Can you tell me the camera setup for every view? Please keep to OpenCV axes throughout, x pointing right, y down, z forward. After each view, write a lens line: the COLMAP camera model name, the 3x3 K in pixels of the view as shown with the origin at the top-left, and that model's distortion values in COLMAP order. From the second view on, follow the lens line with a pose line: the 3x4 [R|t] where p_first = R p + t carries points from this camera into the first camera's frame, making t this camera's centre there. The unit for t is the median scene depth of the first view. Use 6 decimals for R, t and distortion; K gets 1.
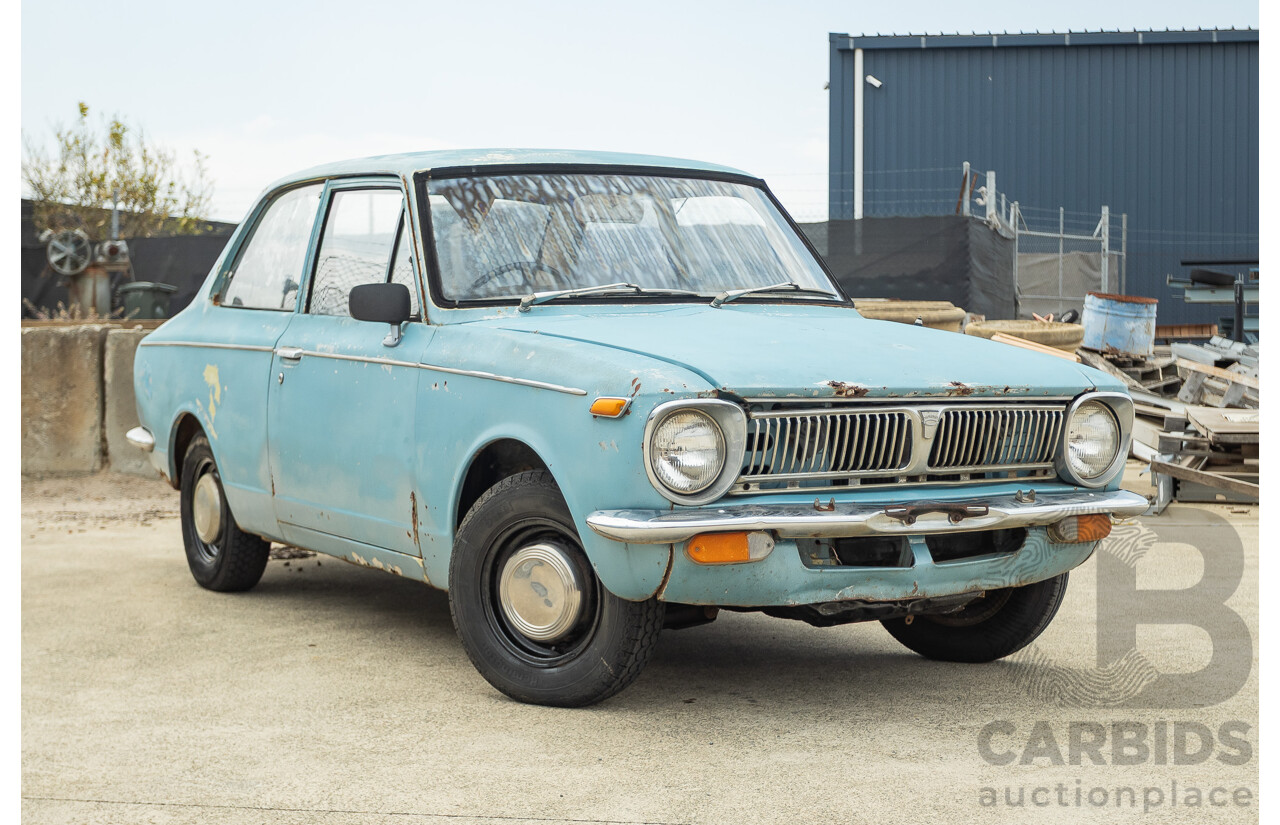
lens RADIAL K [[2215.9, 0, 606.2], [0, 2215.9, 407.6], [0, 0, 1]] dist [-0.019838, -0.026923]
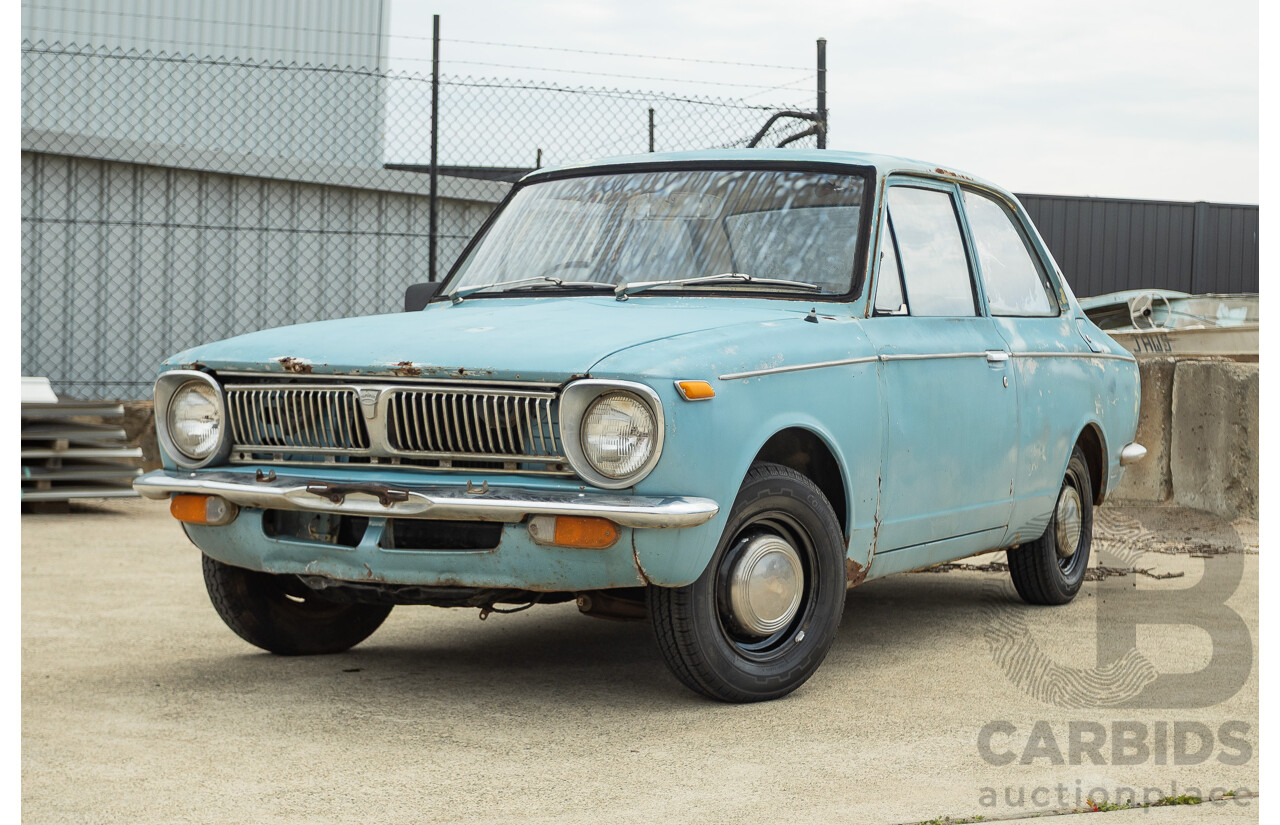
lens RADIAL K [[2162.9, 0, 634.5], [0, 2162.9, 401.1], [0, 0, 1]] dist [-0.031513, 0.025764]
pose [[0.558801, 0.020309, -0.829053, 0.956390], [-0.050009, 0.998706, -0.009242, 0.009015], [0.827793, 0.046624, 0.559094, 0.536279]]
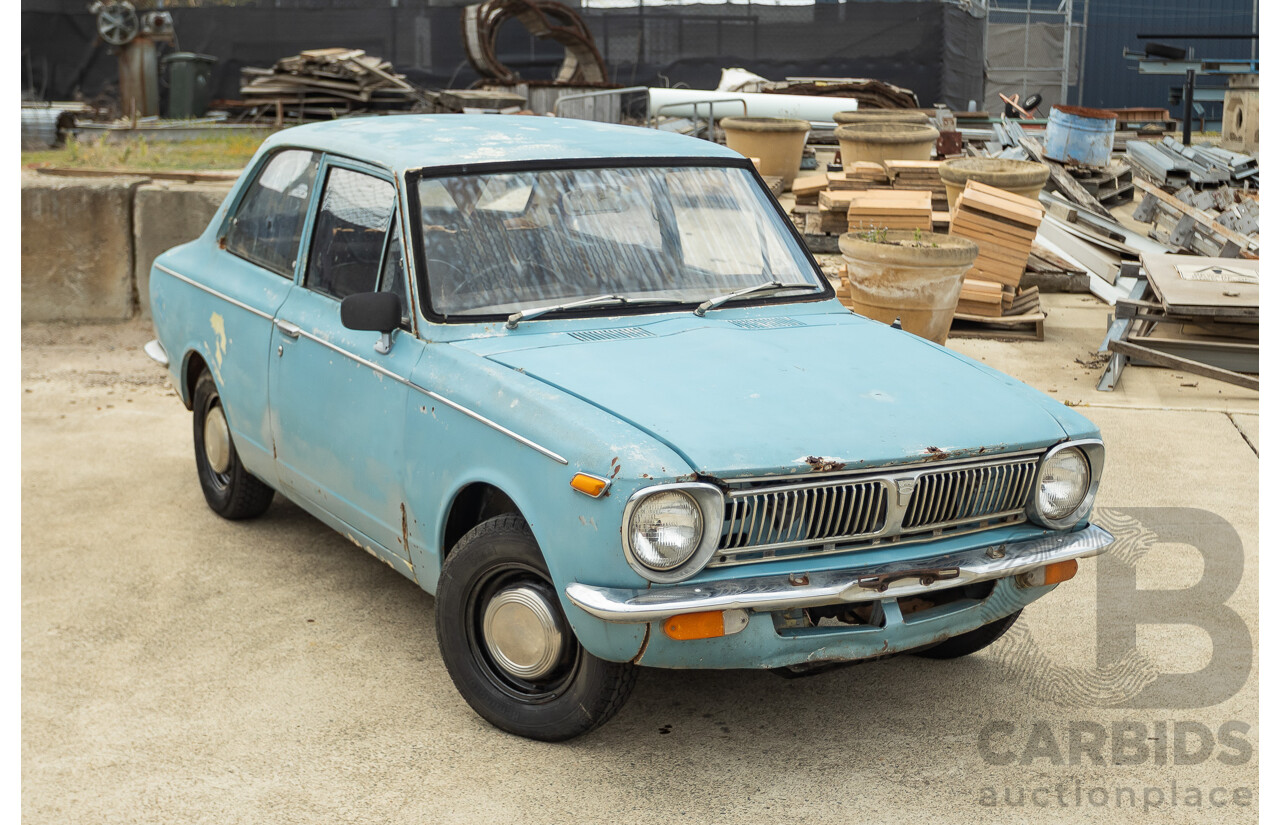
lens RADIAL K [[1957.2, 0, 600.0], [0, 1957.2, 410.9], [0, 0, 1]] dist [-0.012863, -0.027872]
pose [[0.999907, 0.012873, -0.004447, 0.009163], [-0.012063, 0.988660, 0.149684, -0.154450], [0.006324, -0.149617, 0.988724, 0.111663]]
